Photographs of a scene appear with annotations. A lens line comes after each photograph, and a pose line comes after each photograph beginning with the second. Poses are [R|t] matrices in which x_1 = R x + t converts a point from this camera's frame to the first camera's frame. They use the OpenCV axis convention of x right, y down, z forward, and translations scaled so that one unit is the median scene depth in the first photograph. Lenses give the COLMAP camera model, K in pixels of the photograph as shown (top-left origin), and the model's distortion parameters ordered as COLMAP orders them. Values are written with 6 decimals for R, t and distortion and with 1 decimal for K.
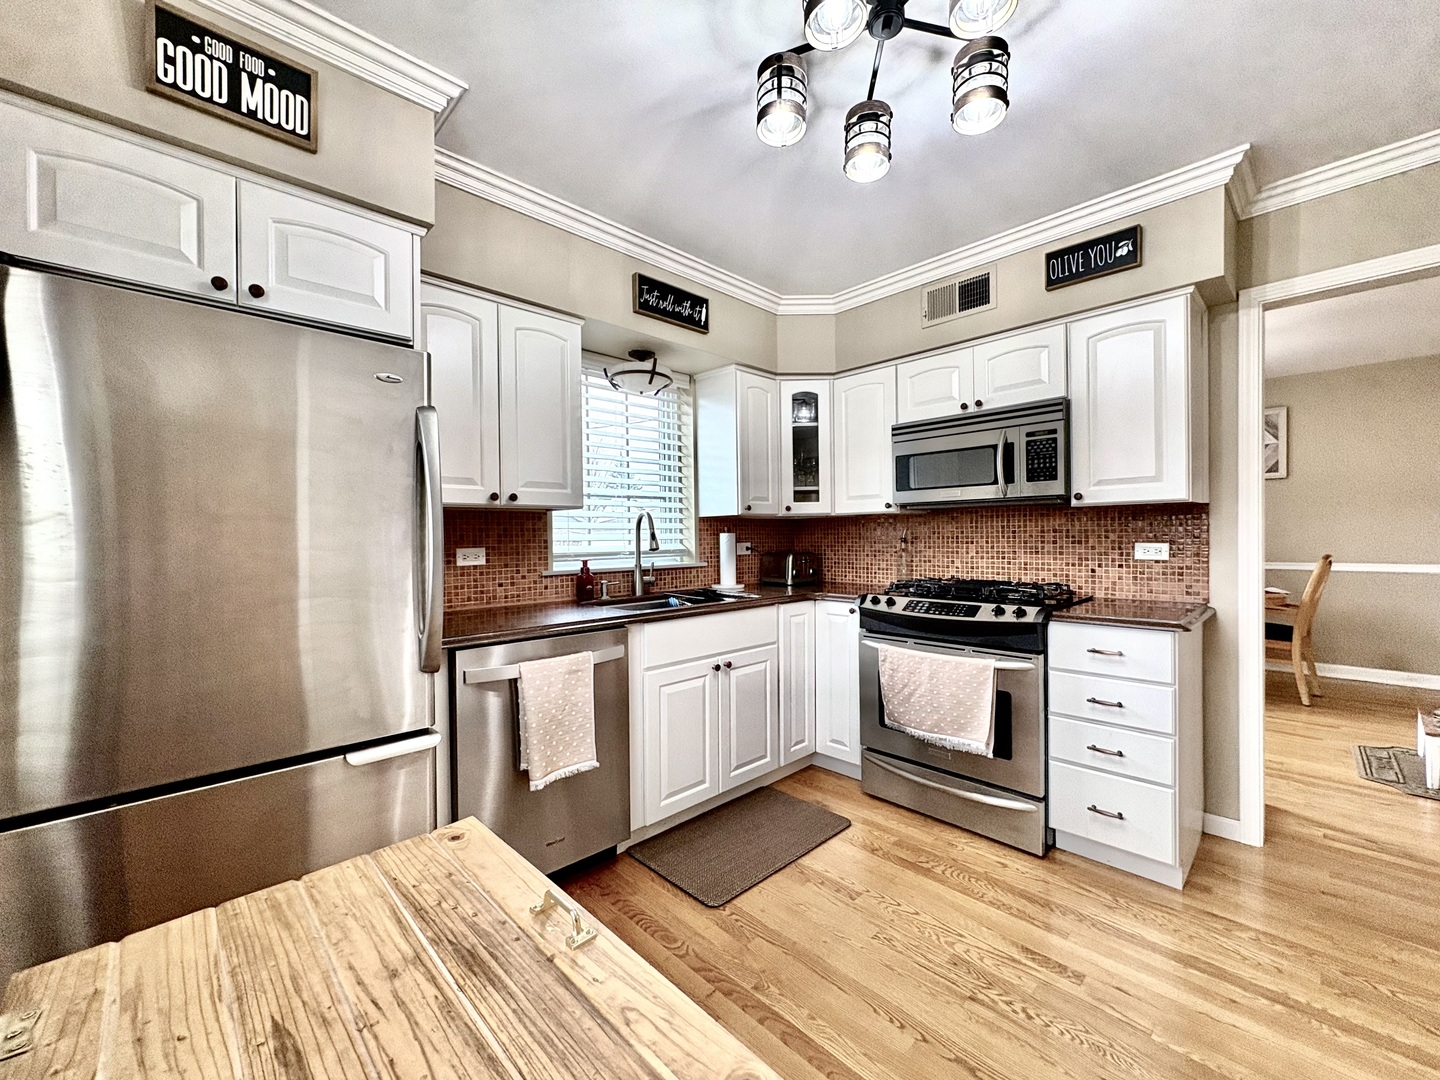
lens RADIAL K [[581.0, 0, 716.9], [0, 581.0, 542.5], [0, 0, 1]] dist [-0.003110, 0.000939]
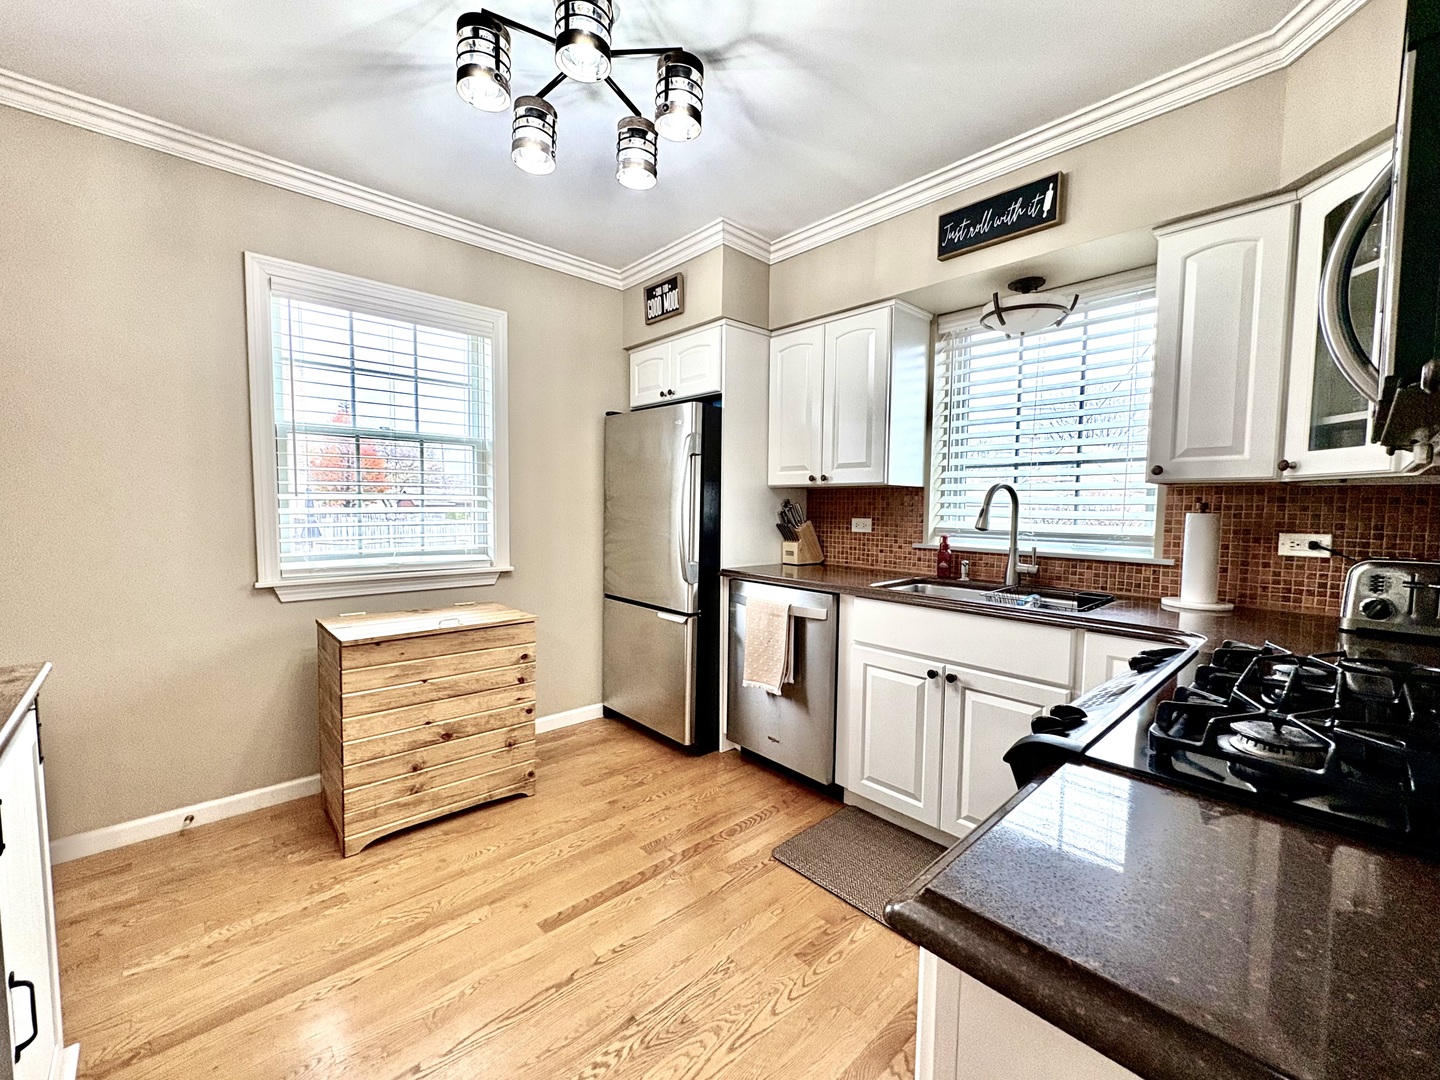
lens RADIAL K [[581.0, 0, 727.3], [0, 581.0, 544.2], [0, 0, 1]] dist [-0.003110, 0.000939]
pose [[-0.006425, 0.079569, -0.996809, 0.923869], [-0.025627, 0.996489, 0.079709, -0.030306], [0.999651, 0.026057, -0.004363, 0.808846]]
